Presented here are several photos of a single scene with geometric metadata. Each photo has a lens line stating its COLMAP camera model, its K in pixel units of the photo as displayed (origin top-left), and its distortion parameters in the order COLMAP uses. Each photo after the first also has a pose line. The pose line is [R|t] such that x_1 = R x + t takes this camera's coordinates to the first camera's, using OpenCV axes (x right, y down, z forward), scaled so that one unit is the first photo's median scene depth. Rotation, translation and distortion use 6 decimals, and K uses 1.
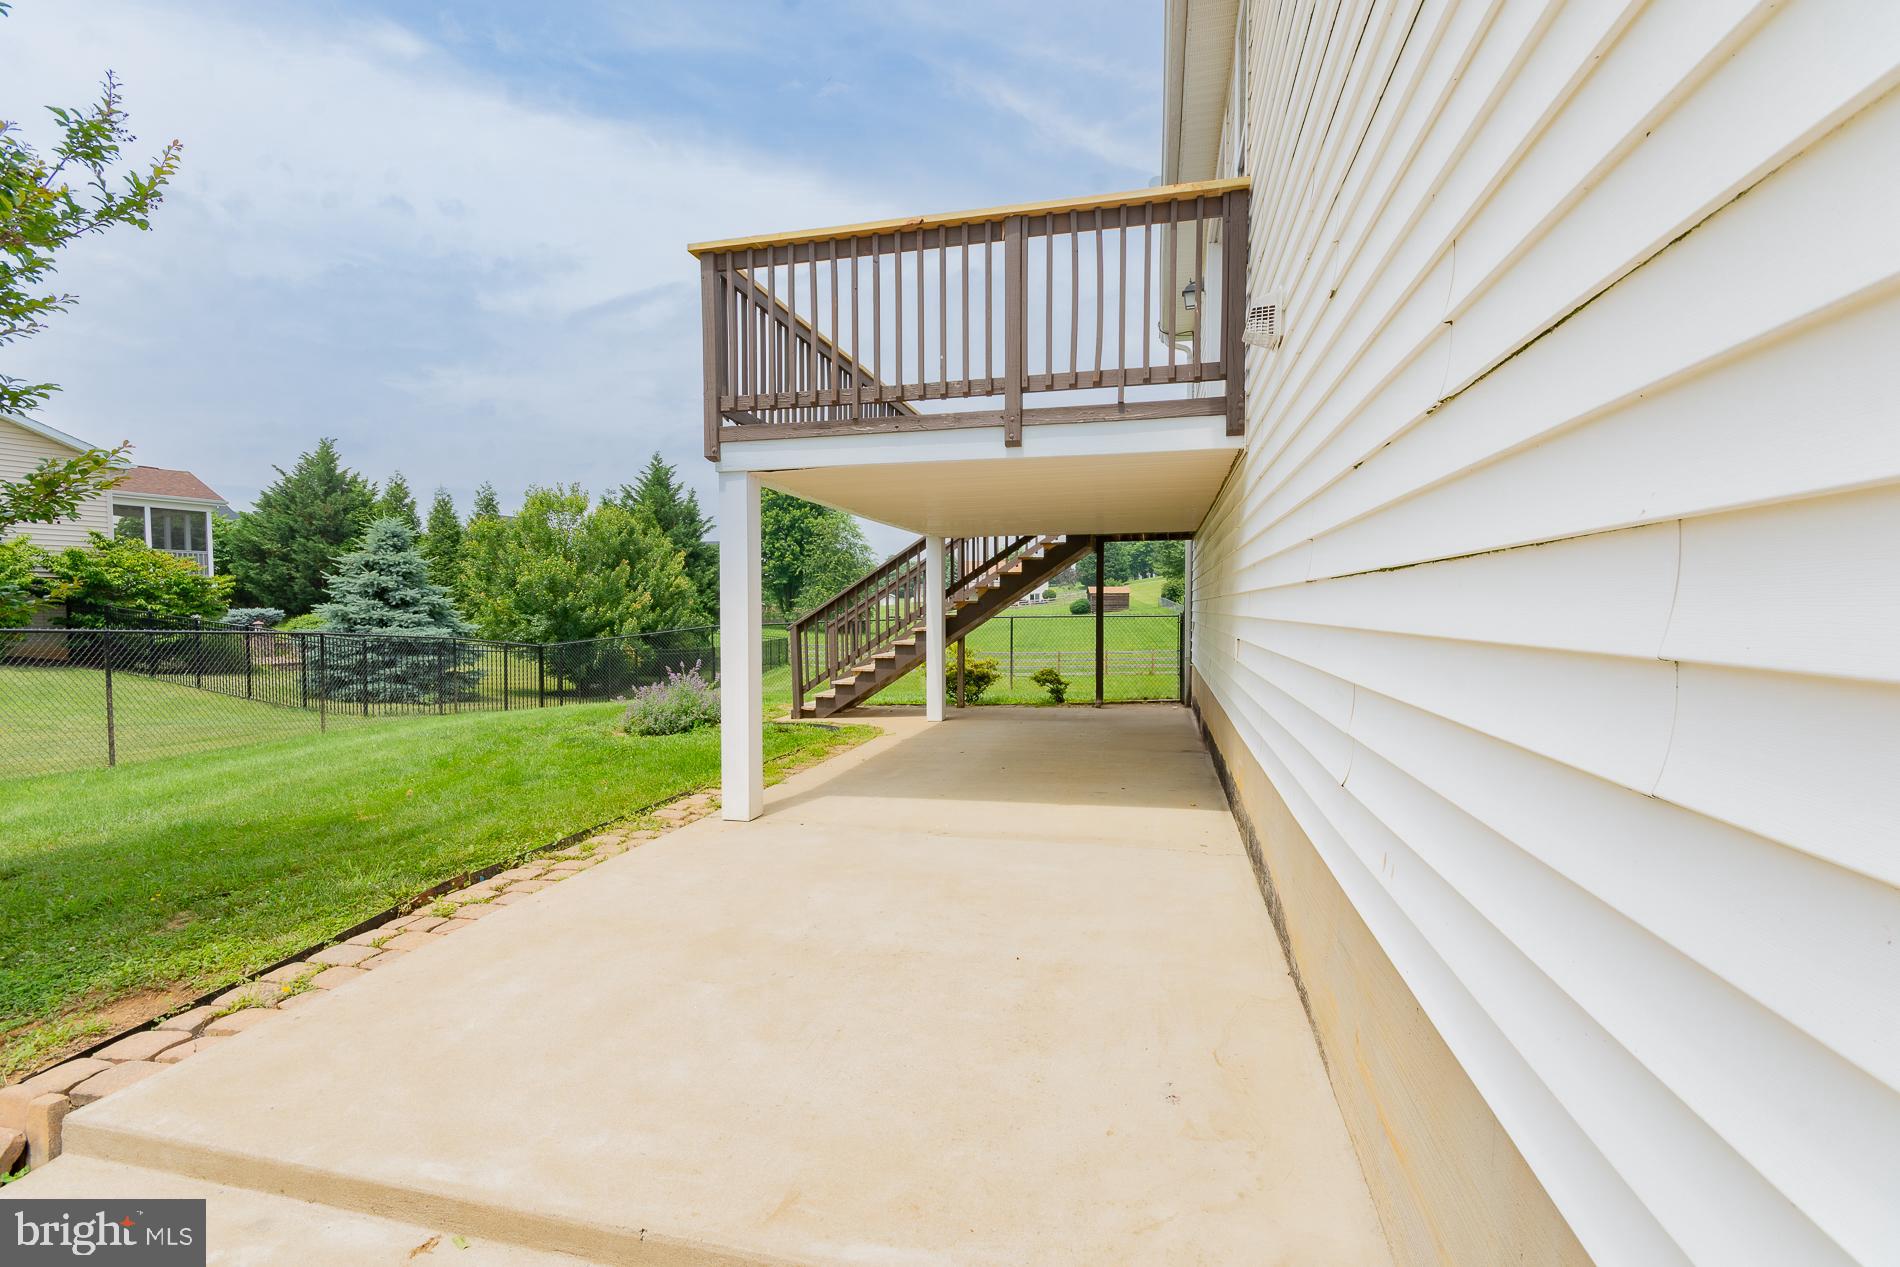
lens RADIAL K [[831.9, 0, 948.9], [0, 831.9, 641.2], [0, 0, 1]] dist [0.006798, -0.000354]
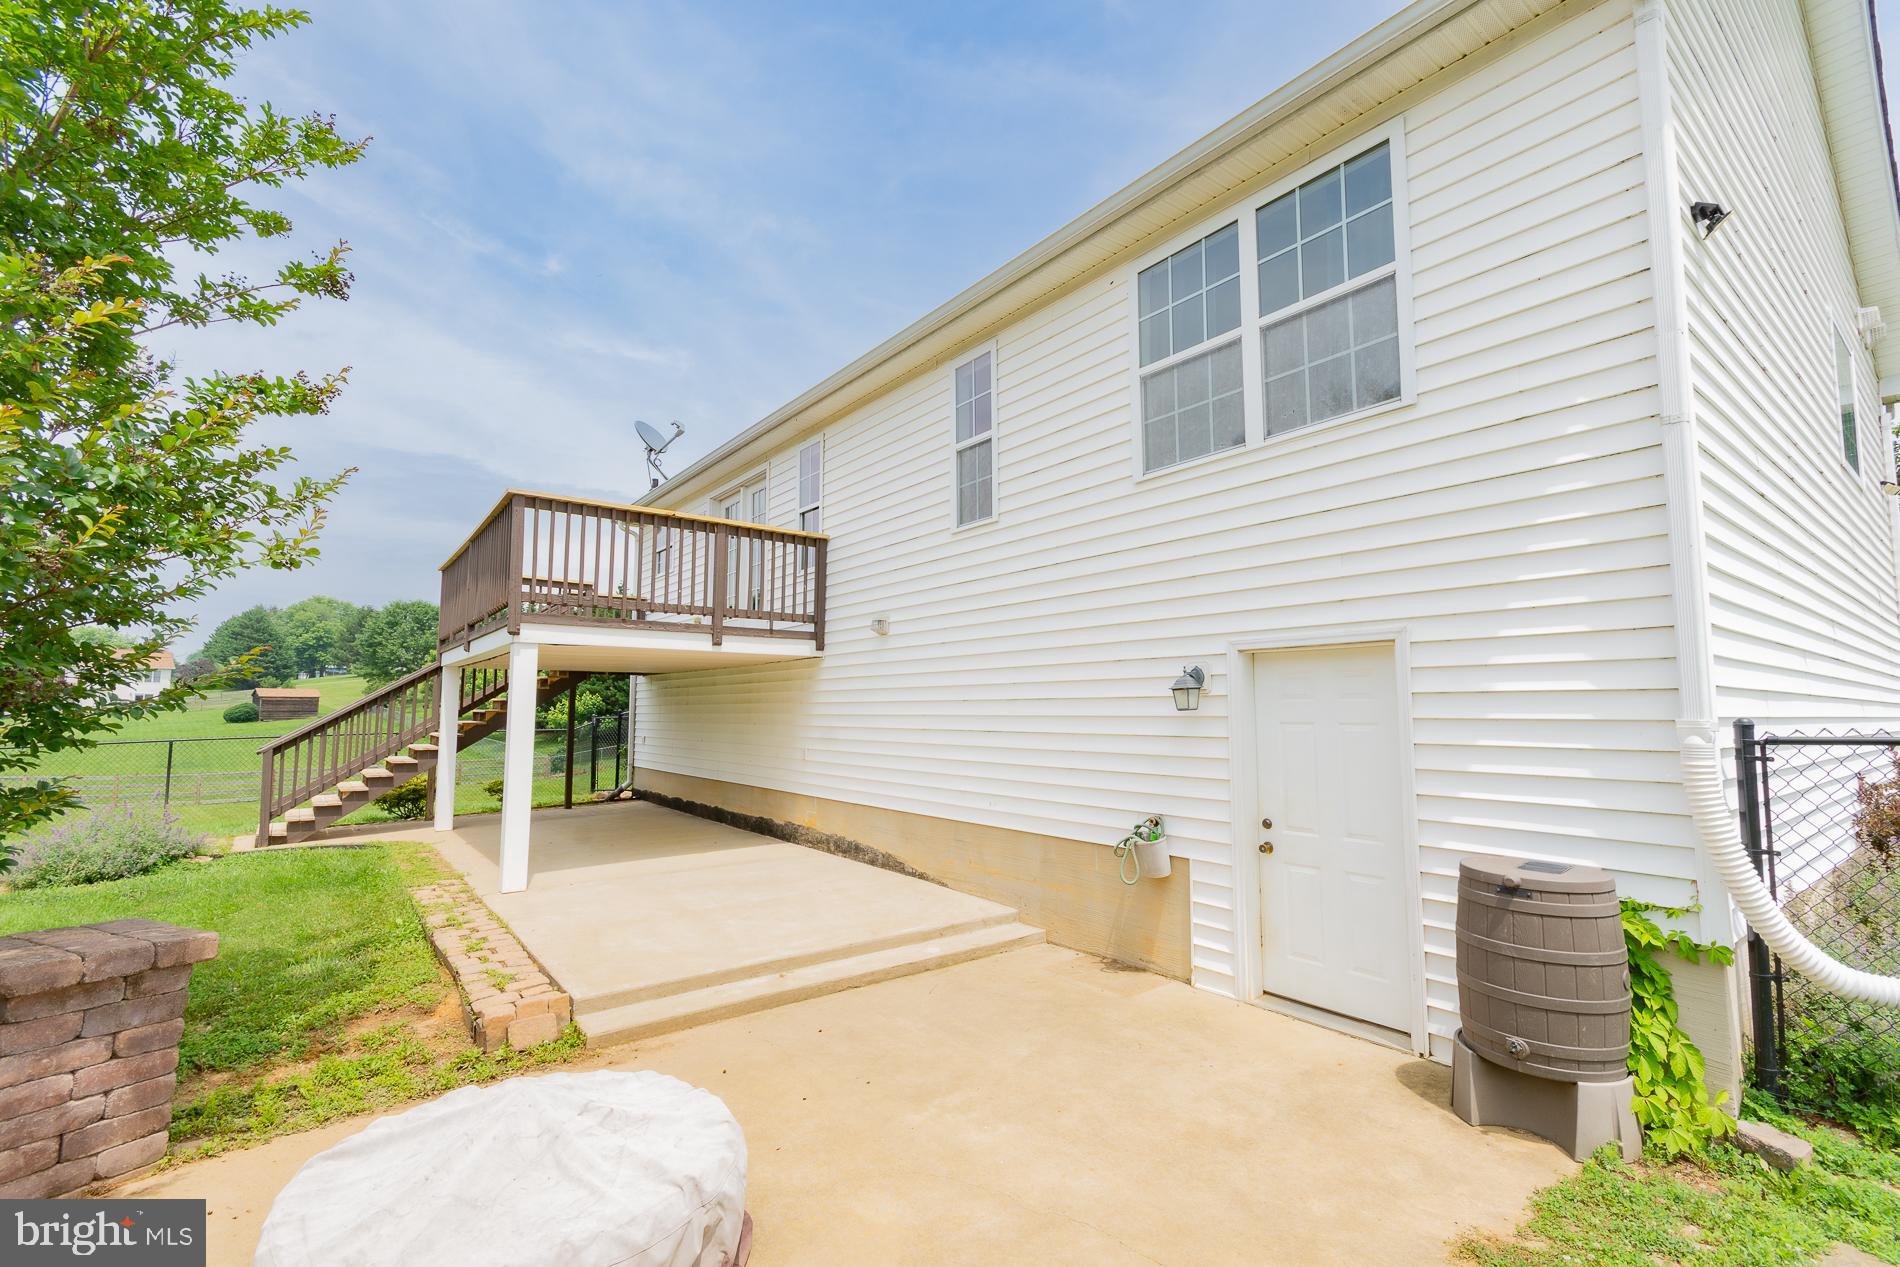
lens RADIAL K [[831.9, 0, 948.9], [0, 831.9, 641.2], [0, 0, 1]] dist [0.006798, -0.000354]
pose [[0.621542, 0.071372, 0.780123, -0.486242], [0.027338, 0.993258, -0.112652, -0.012212], [-0.782904, 0.091345, 0.615400, -0.240950]]
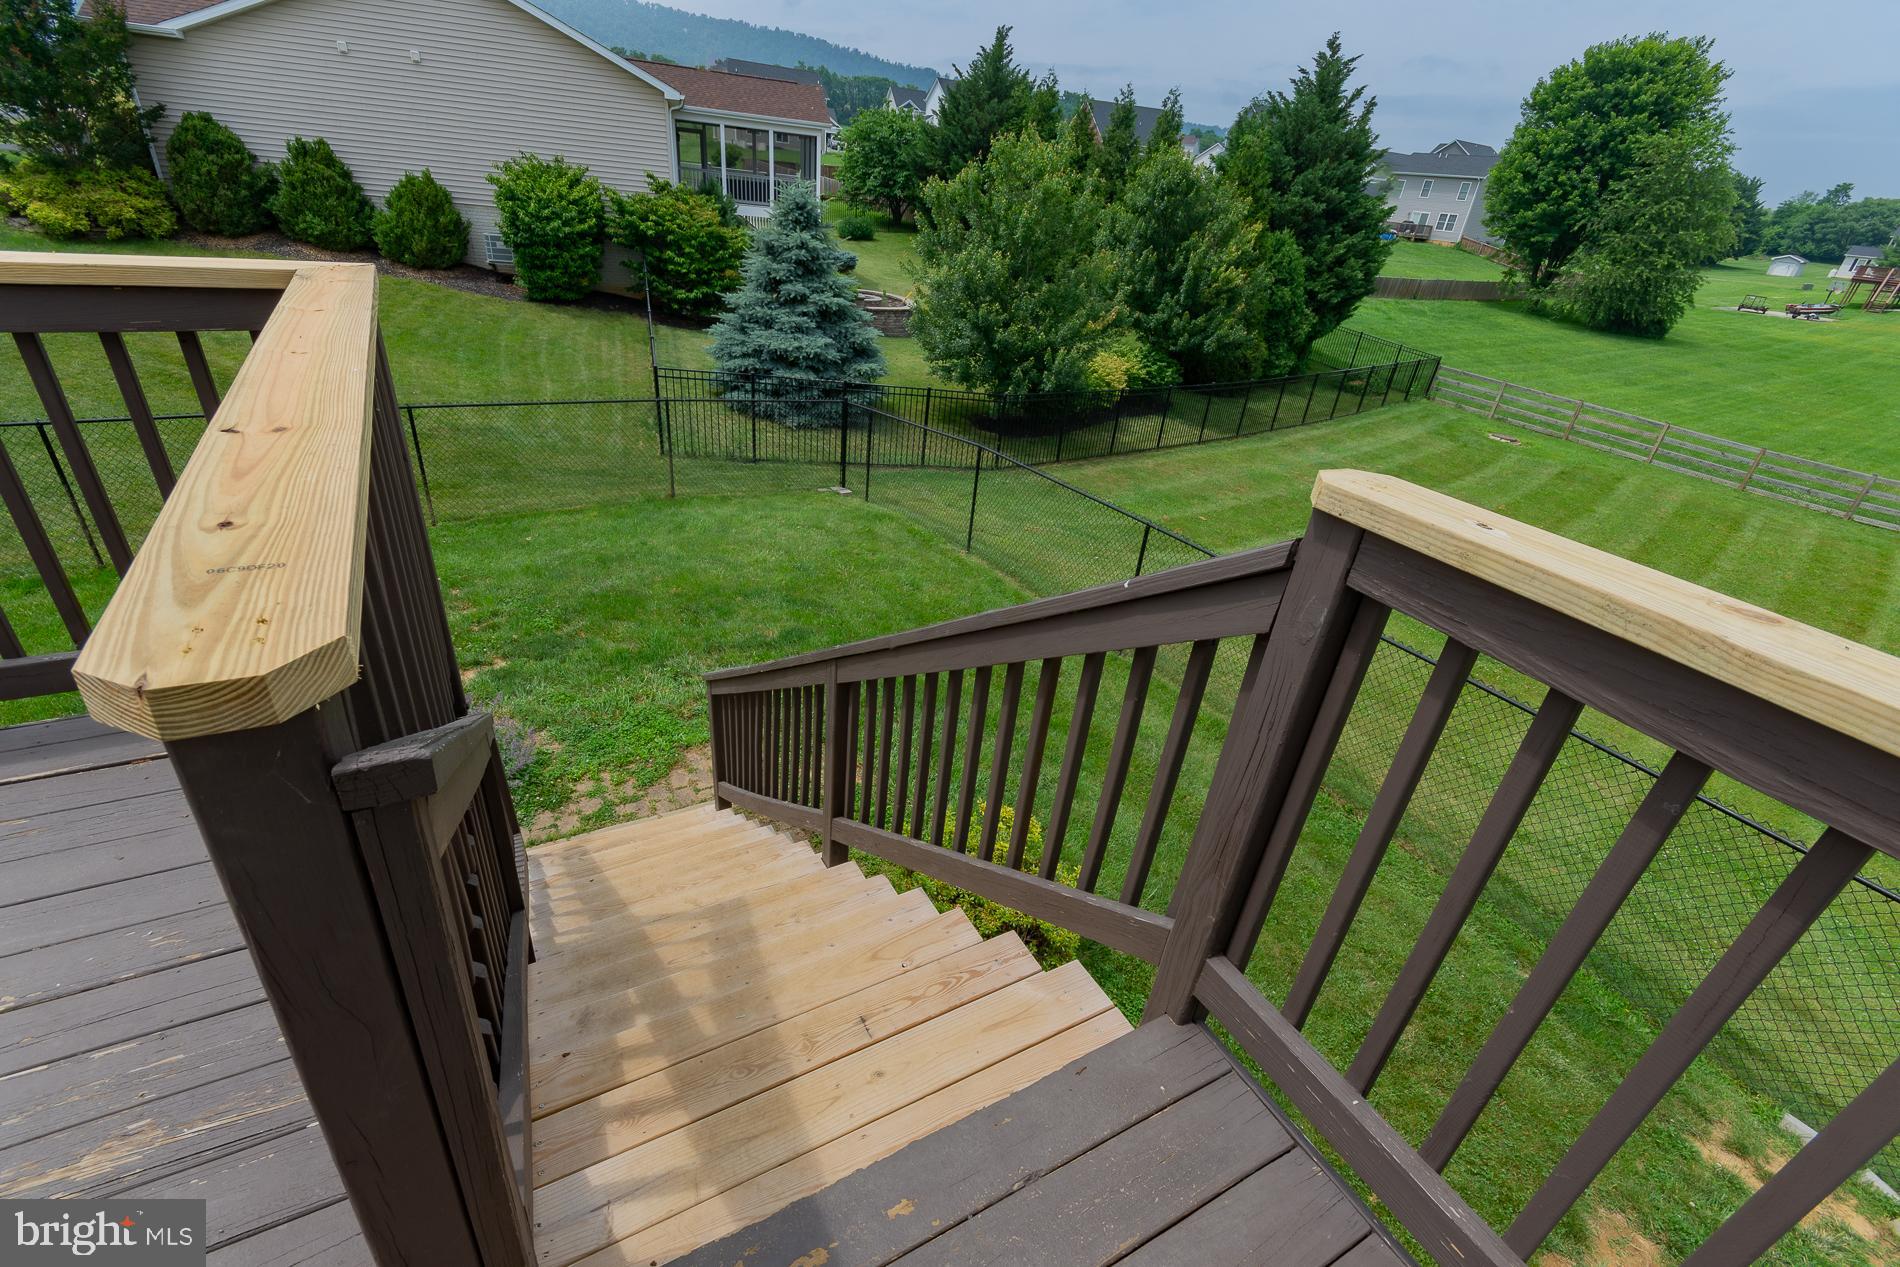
lens RADIAL K [[828.7, 0, 949.3], [0, 828.7, 645.5], [0, 0, 1]] dist [0.009987, -0.002961]
pose [[0.672124, 0.417646, -0.611409, 0.230236], [-0.122480, 0.877075, 0.464476, -0.292479], [0.730238, -0.237300, 0.640656, 0.965529]]
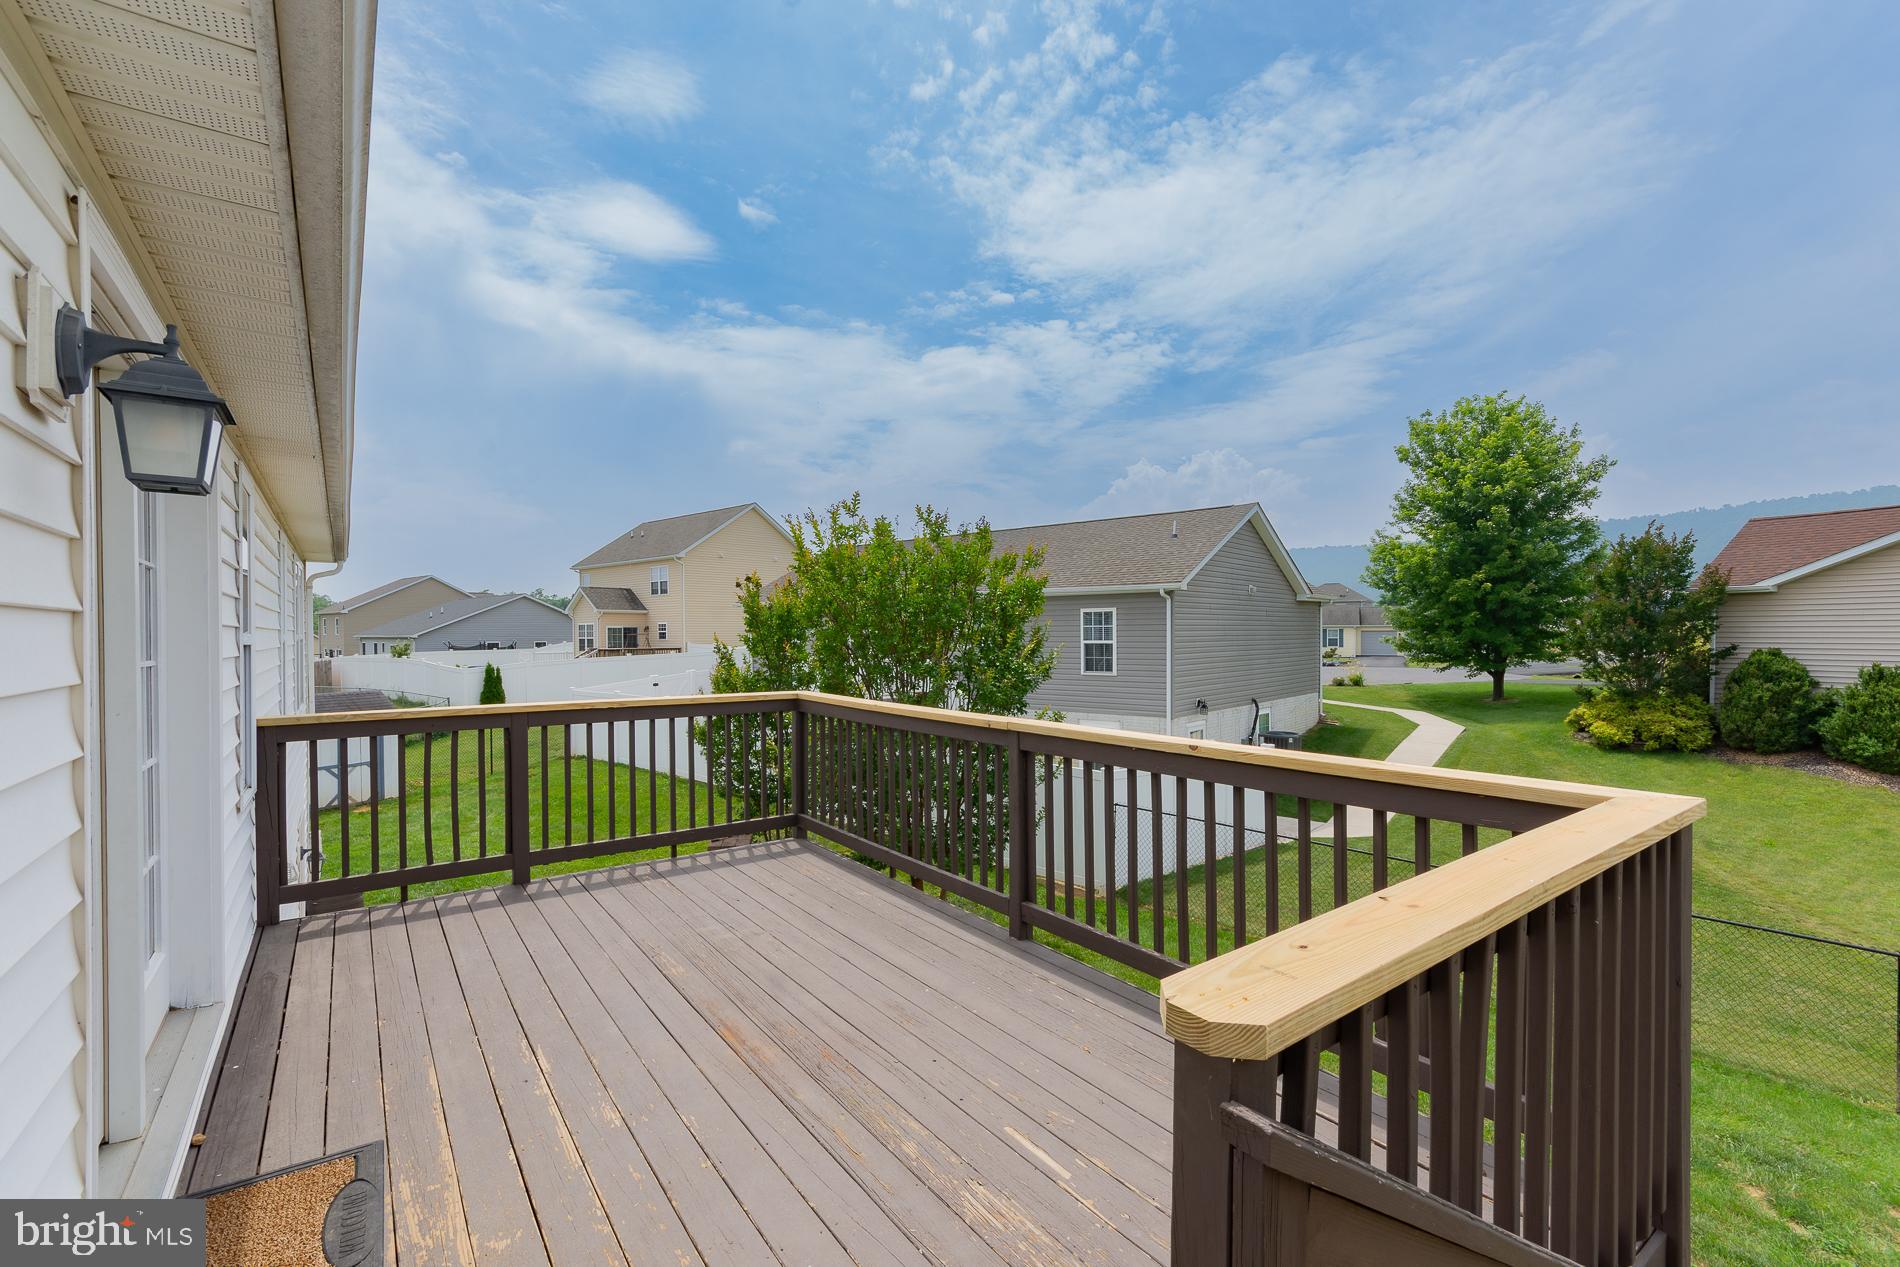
lens RADIAL K [[831.9, 0, 948.9], [0, 831.9, 641.2], [0, 0, 1]] dist [0.006798, -0.000354]
pose [[-0.643791, 0.010996, -0.765122, 0.258058], [-0.024967, 0.999063, 0.035365, -0.305367], [0.764794, 0.041871, -0.642913, 1.004610]]
